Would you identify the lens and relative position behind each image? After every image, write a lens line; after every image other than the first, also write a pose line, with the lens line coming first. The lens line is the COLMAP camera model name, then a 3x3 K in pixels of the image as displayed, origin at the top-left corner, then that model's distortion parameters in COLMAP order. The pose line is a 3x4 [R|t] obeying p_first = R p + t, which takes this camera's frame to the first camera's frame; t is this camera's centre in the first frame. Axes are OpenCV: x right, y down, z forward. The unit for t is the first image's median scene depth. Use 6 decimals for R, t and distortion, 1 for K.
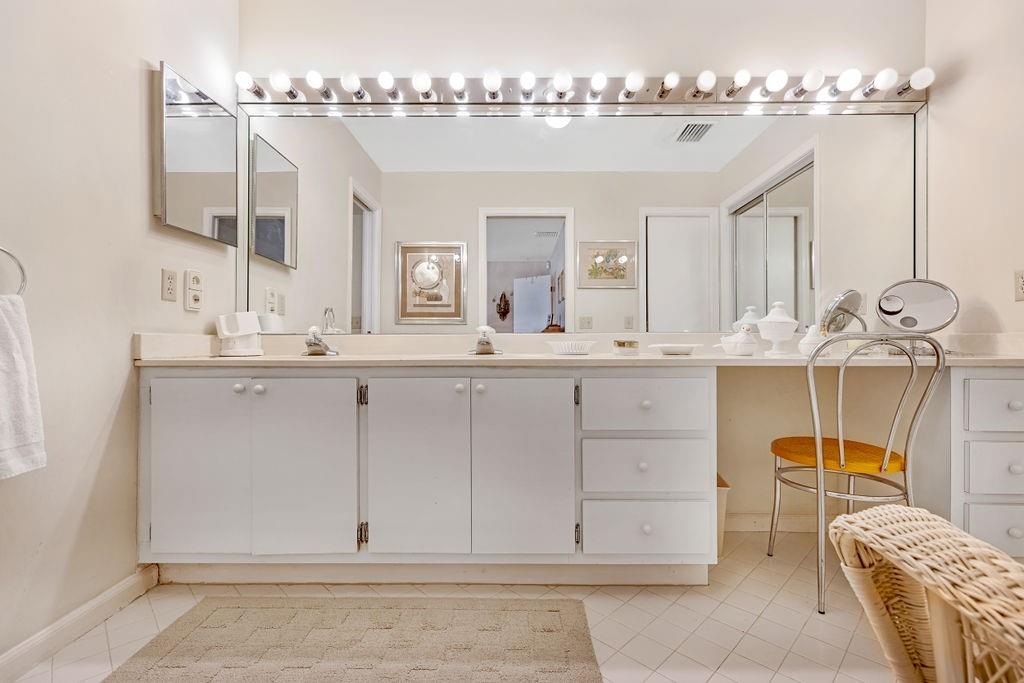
lens RADIAL K [[453.7, 0, 512.0], [0, 453.7, 341.5], [0, 0, 1]] dist [0.001845, -0.000195]
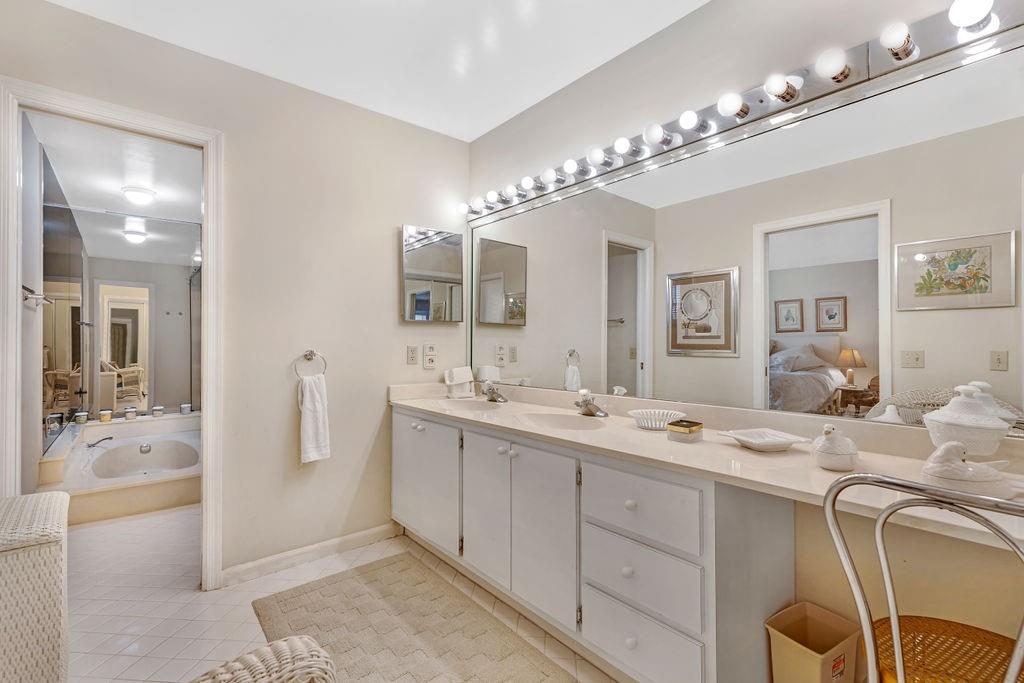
lens RADIAL K [[453.7, 0, 512.0], [0, 453.7, 341.5], [0, 0, 1]] dist [0.001845, -0.000195]
pose [[0.656327, -0.004902, -0.754461, 0.319610], [-0.000940, 0.999973, -0.007315, -0.070869], [0.754476, 0.005510, 0.656304, 0.083880]]
